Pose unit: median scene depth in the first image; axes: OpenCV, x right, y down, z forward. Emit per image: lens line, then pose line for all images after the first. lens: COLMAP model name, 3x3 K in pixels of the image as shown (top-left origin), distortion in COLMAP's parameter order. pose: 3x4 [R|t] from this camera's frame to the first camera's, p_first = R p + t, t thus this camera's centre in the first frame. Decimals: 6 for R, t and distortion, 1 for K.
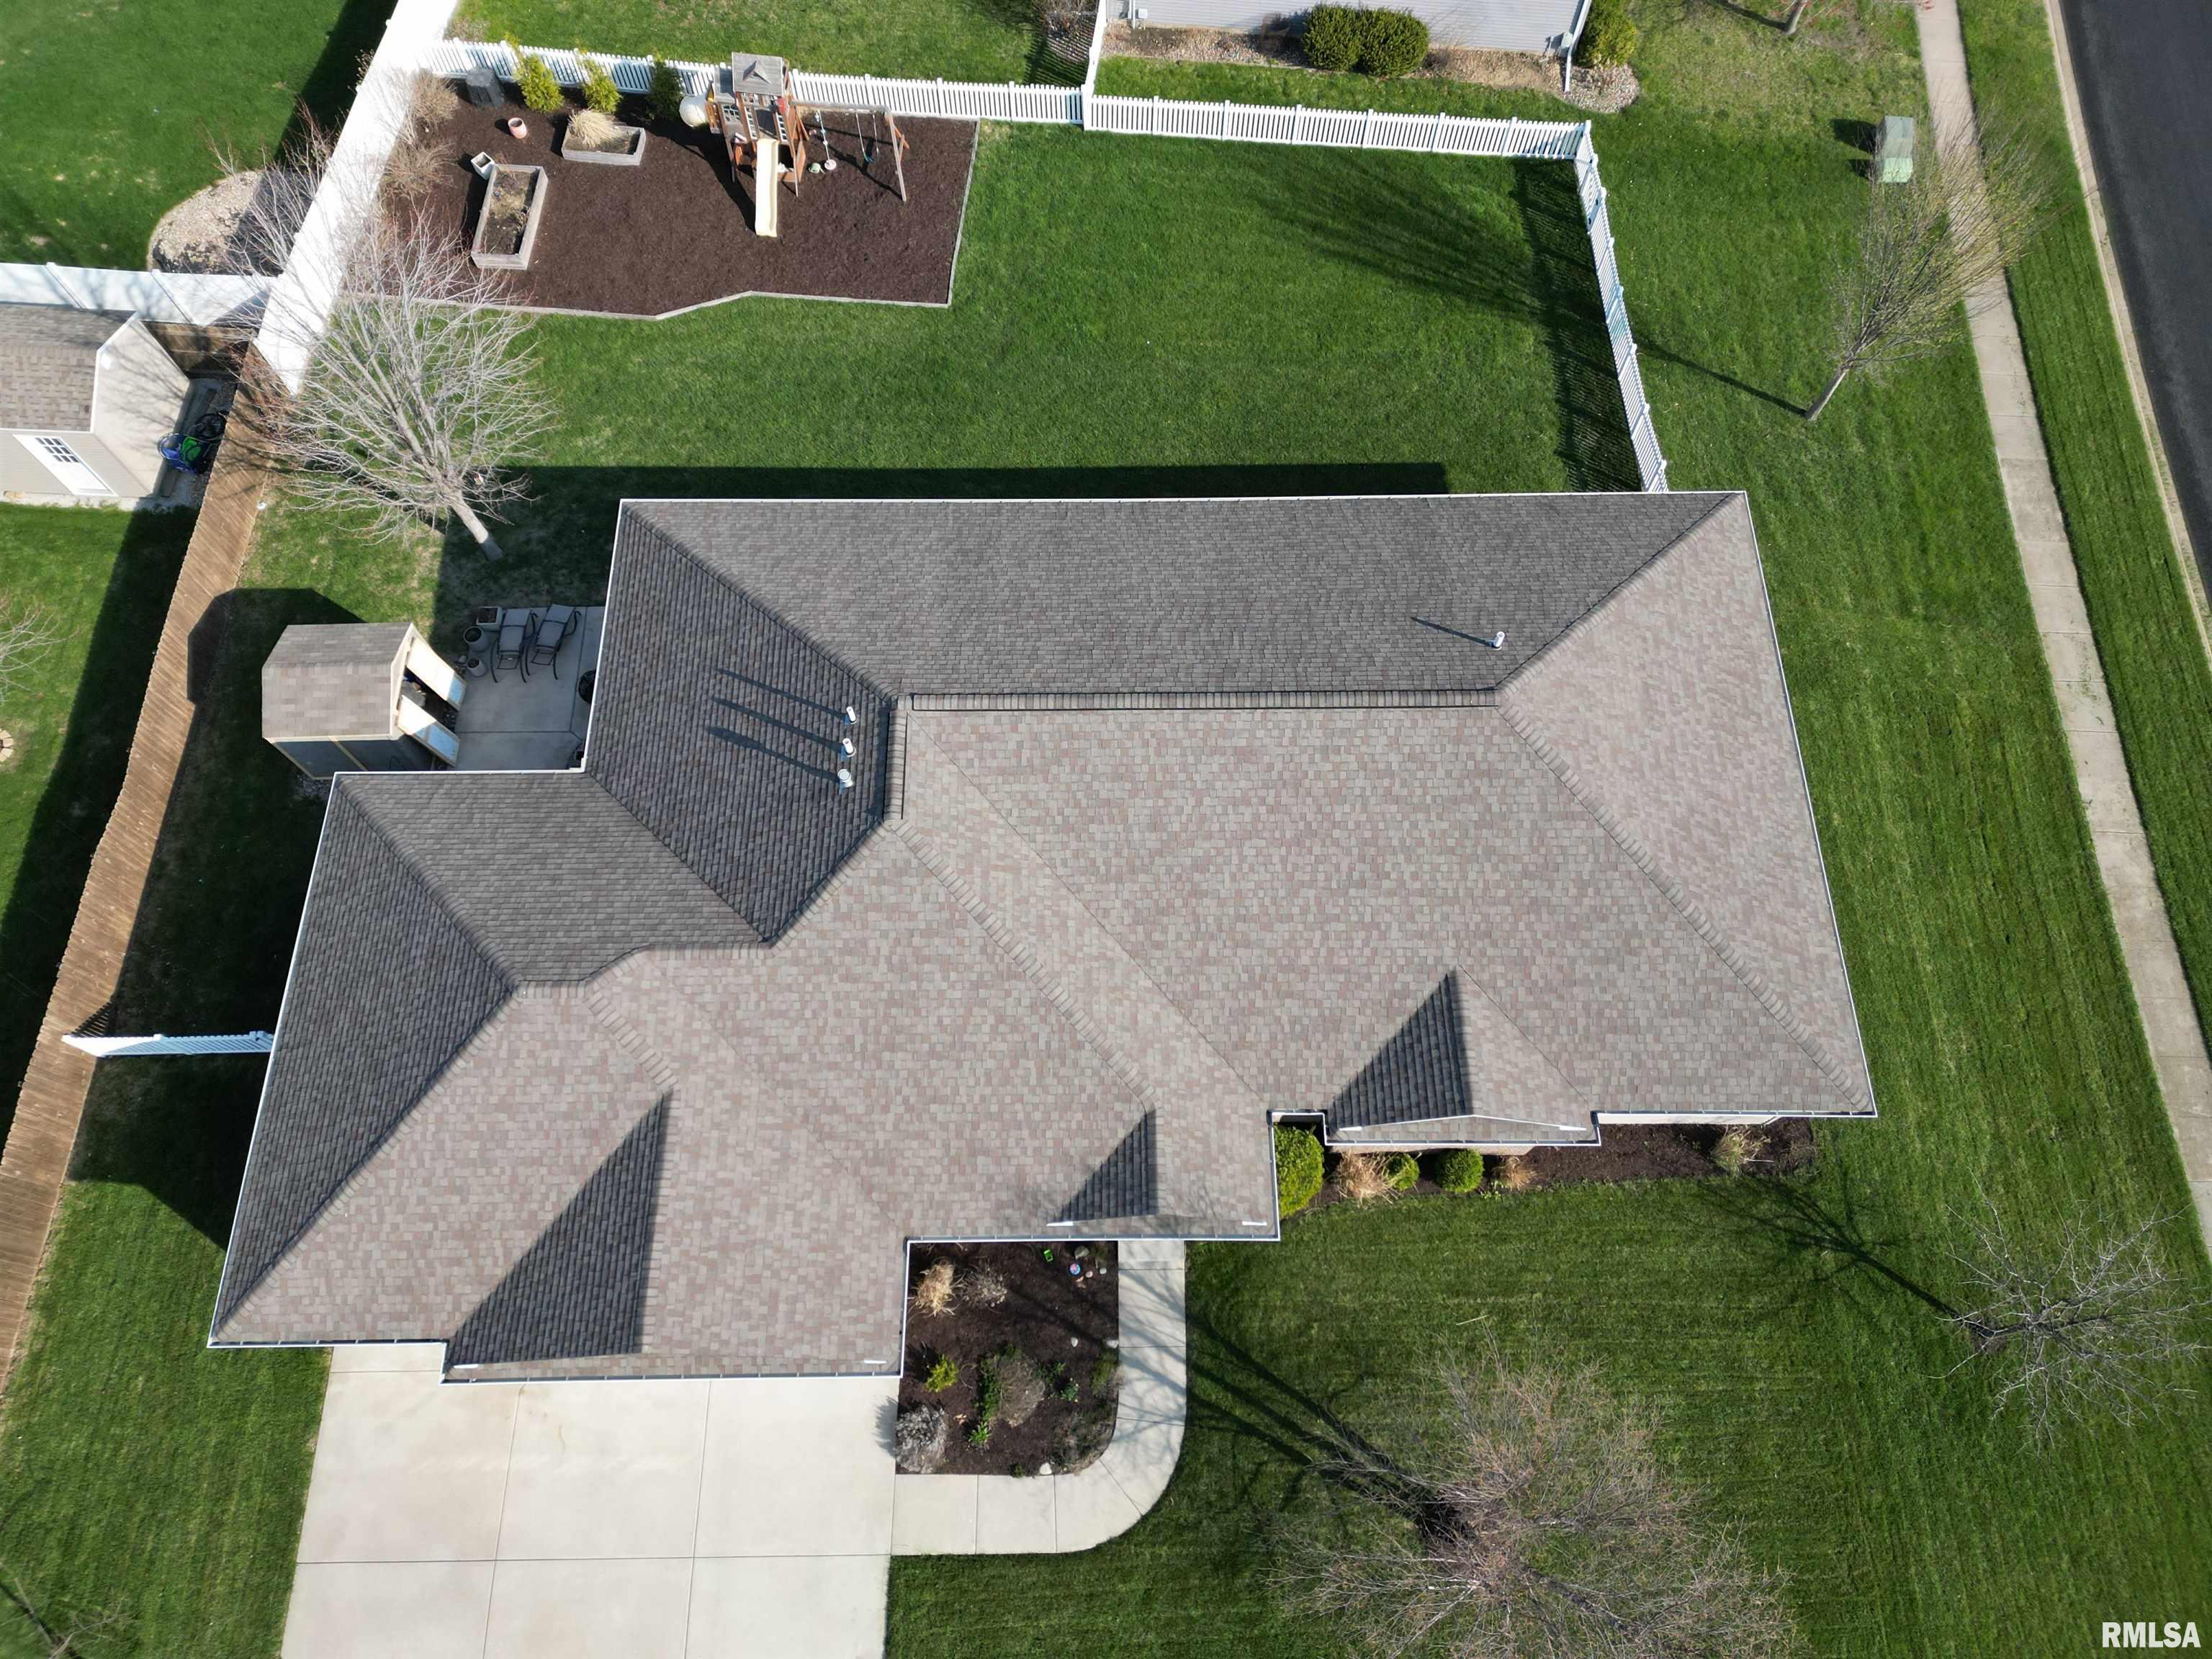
lens RADIAL K [[1529.7, 0, 1095.3], [0, 1529.7, 830.0], [0, 0, 1]] dist [0.093735, -0.094975]
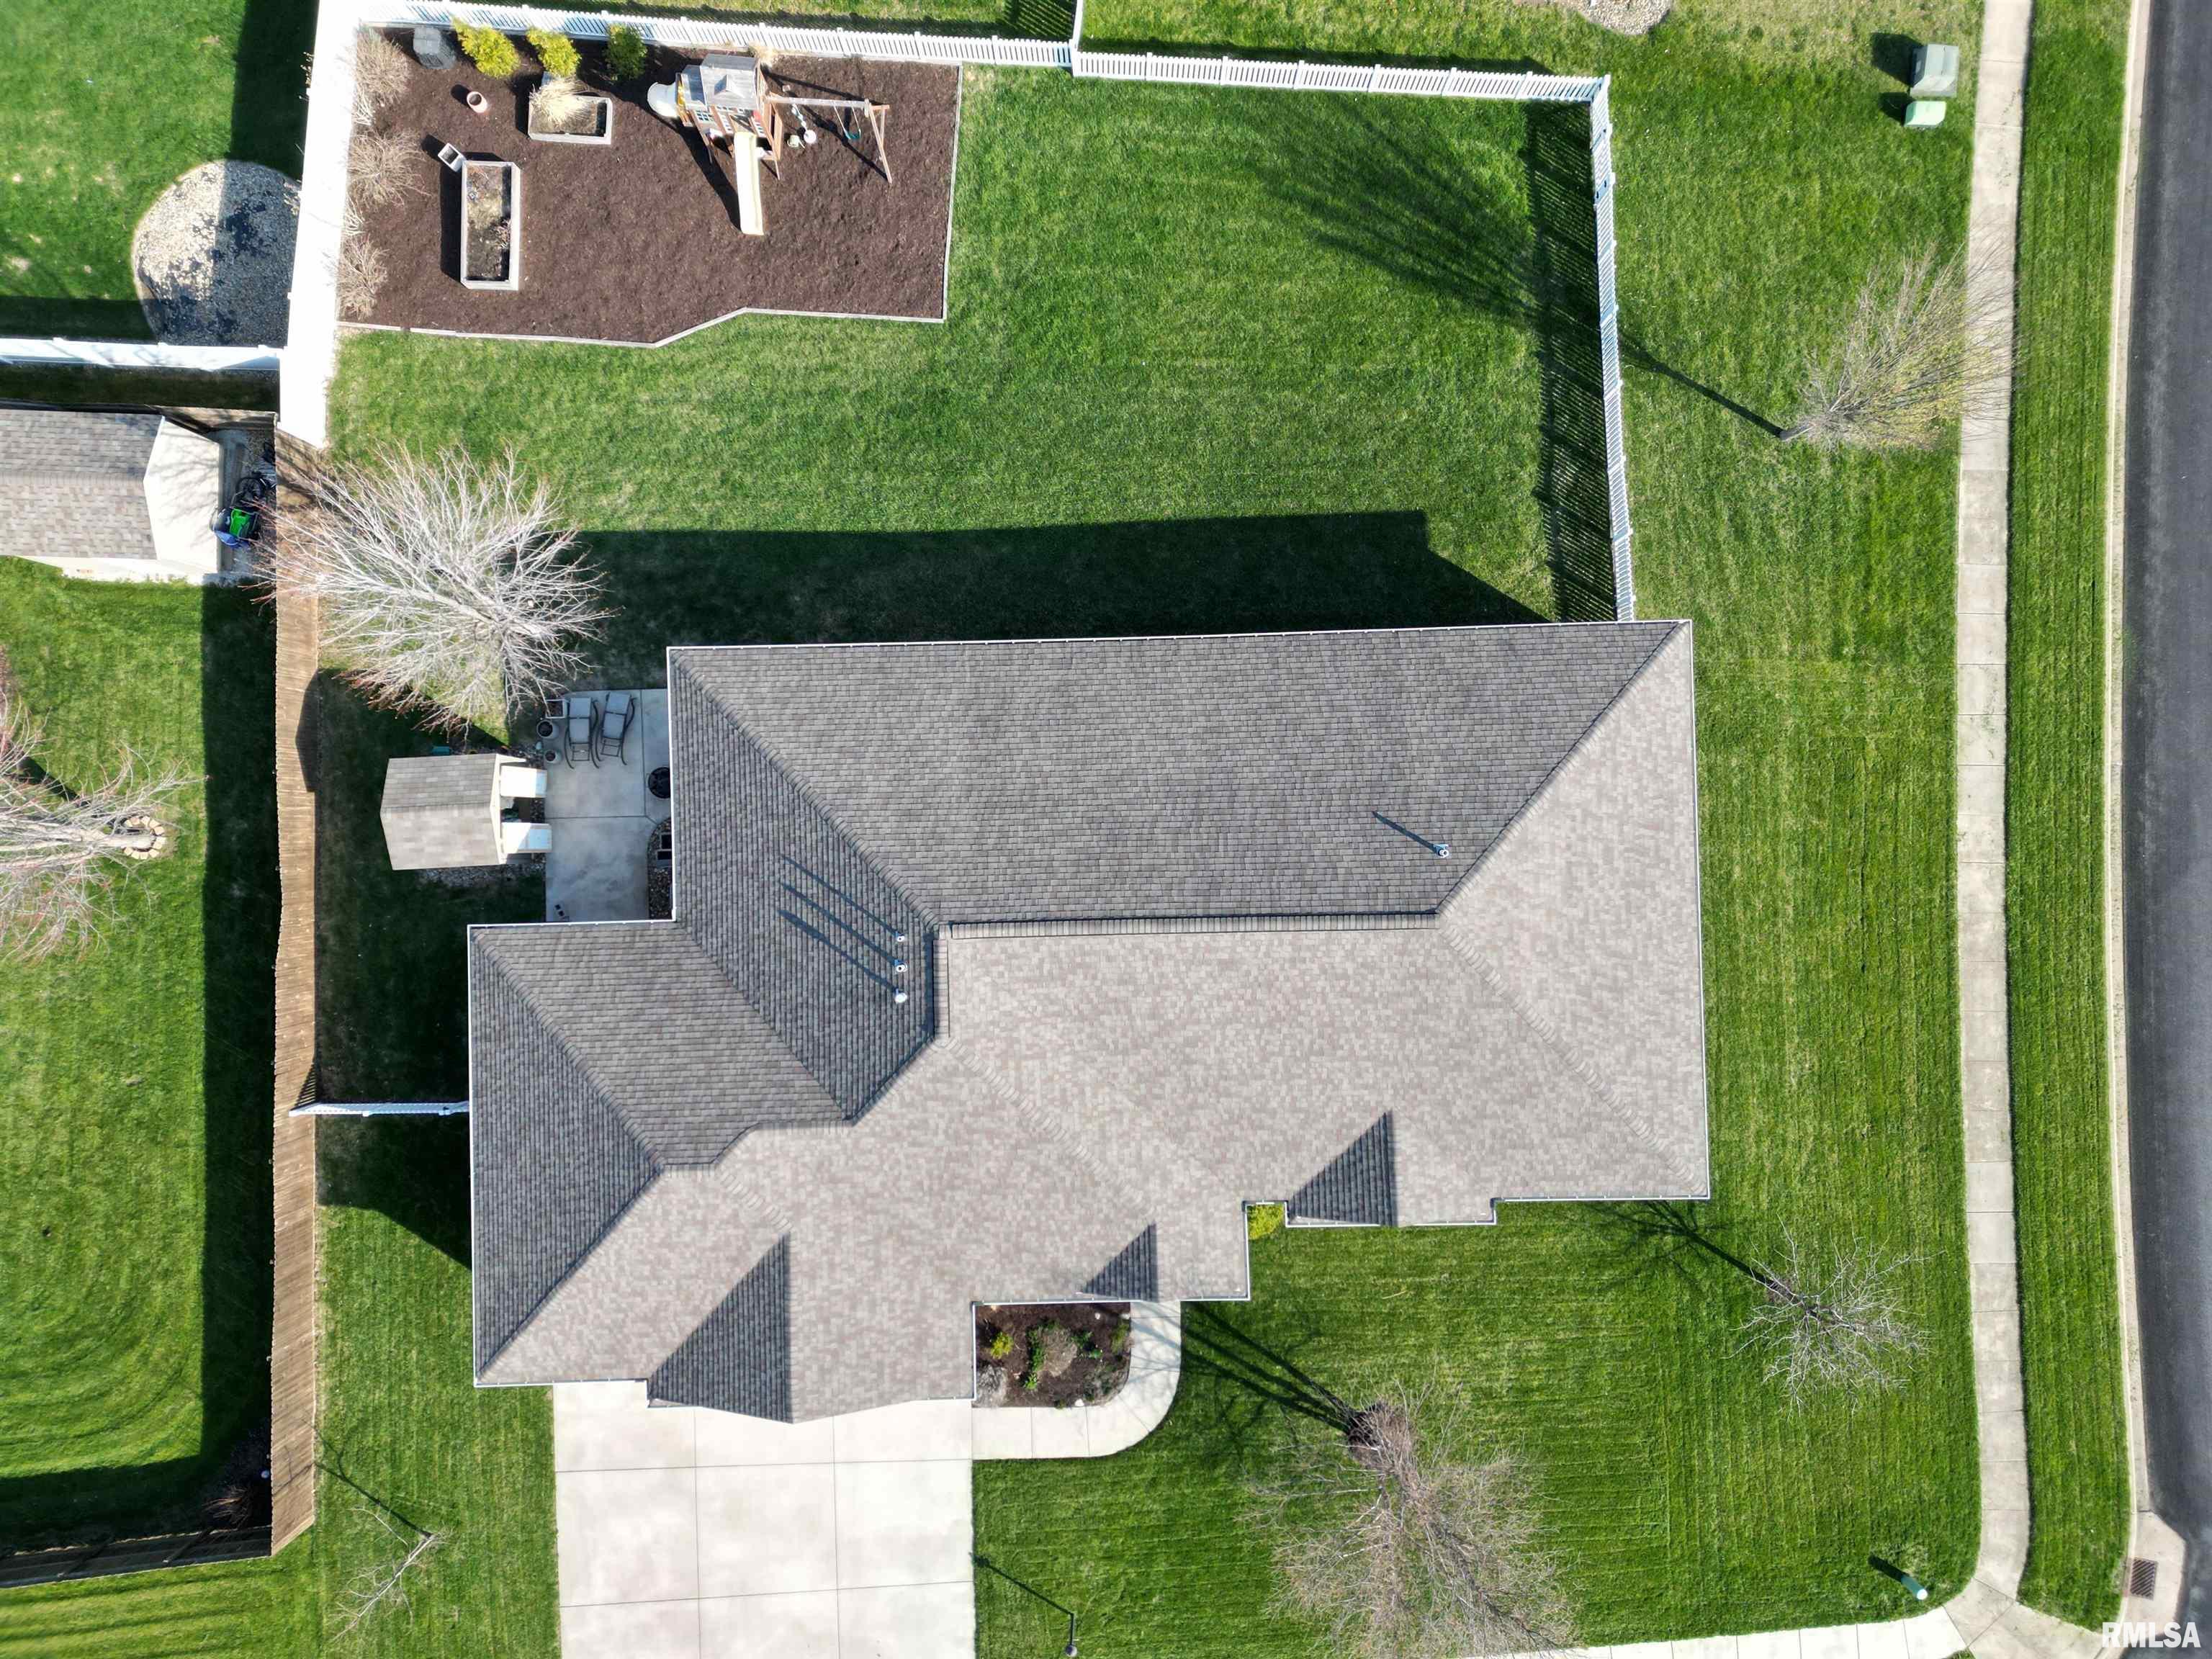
lens RADIAL K [[1529.7, 0, 1095.3], [0, 1529.7, 830.0], [0, 0, 1]] dist [0.093735, -0.094975]
pose [[0.999698, -0.022697, -0.009460, 0.005658], [0.024588, 0.918225, 0.395296, -0.497866], [-0.000285, -0.395409, 0.918505, -0.057819]]
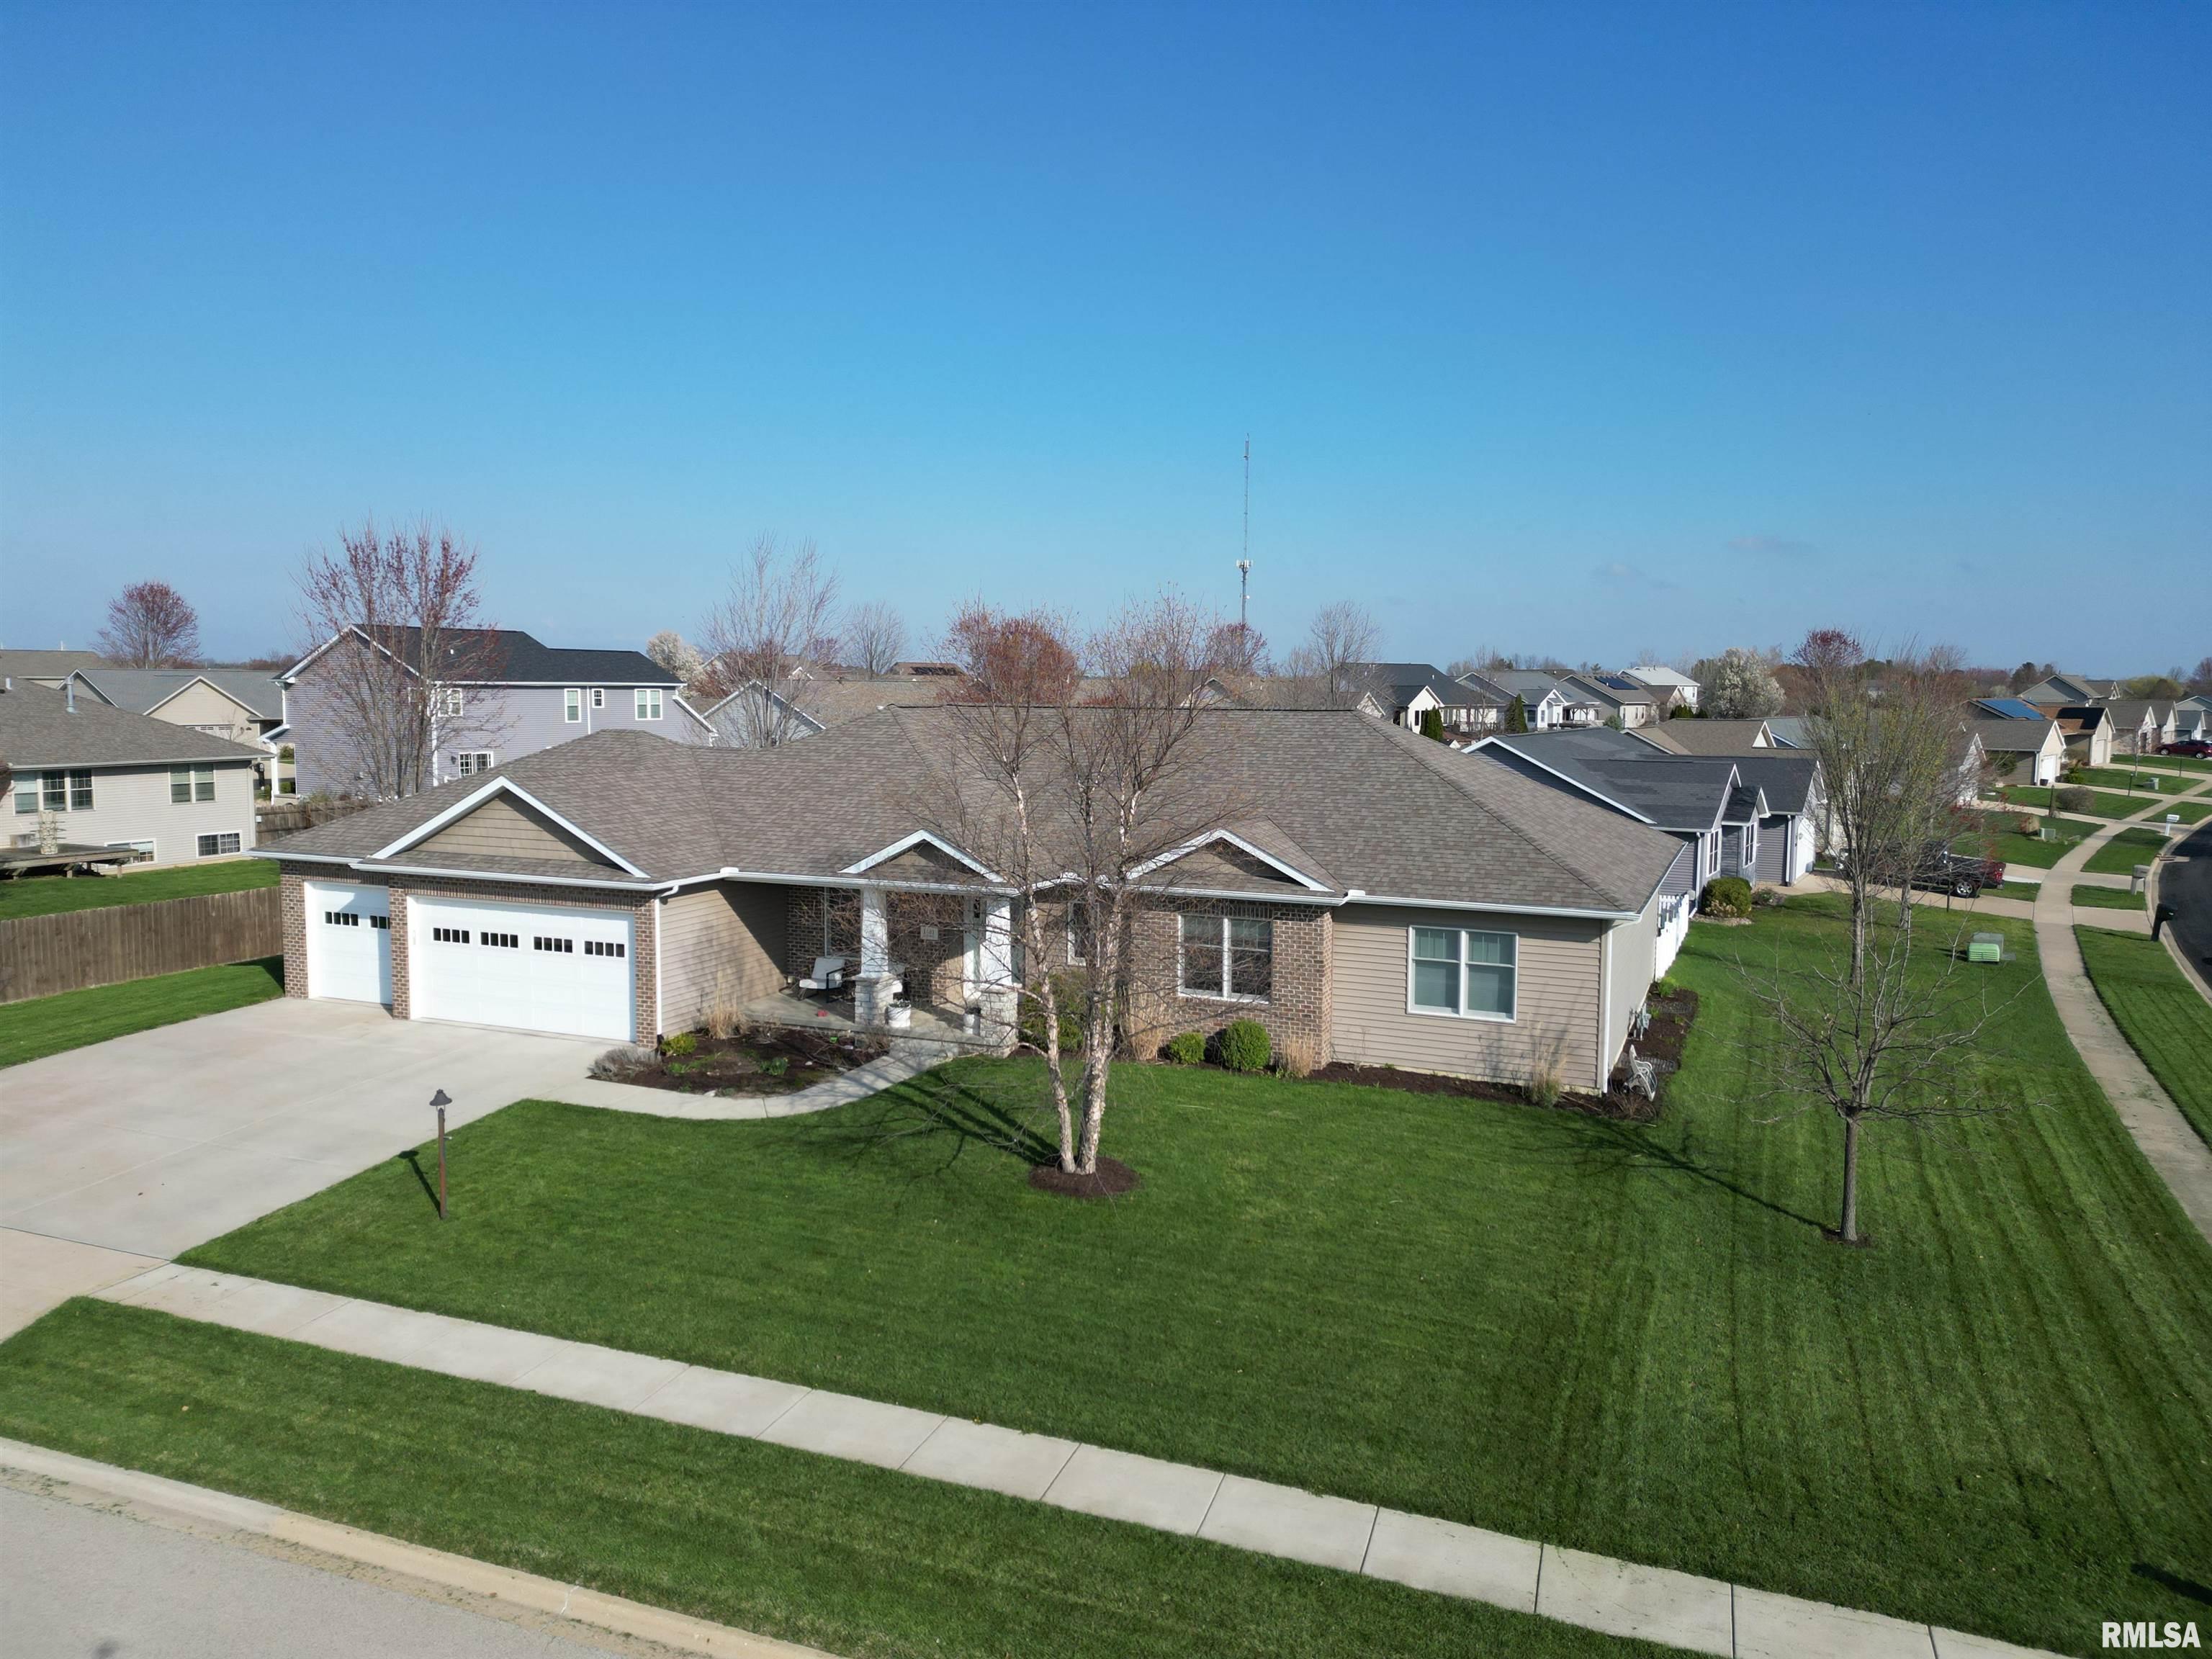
lens RADIAL K [[1529.7, 0, 1095.3], [0, 1529.7, 830.0], [0, 0, 1]] dist [0.093735, -0.094975]
pose [[0.913377, 0.053484, -0.403587, 0.457840], [-0.378846, 0.474626, -0.794485, 0.820649], [0.149061, 0.878561, 0.453775, 0.380411]]
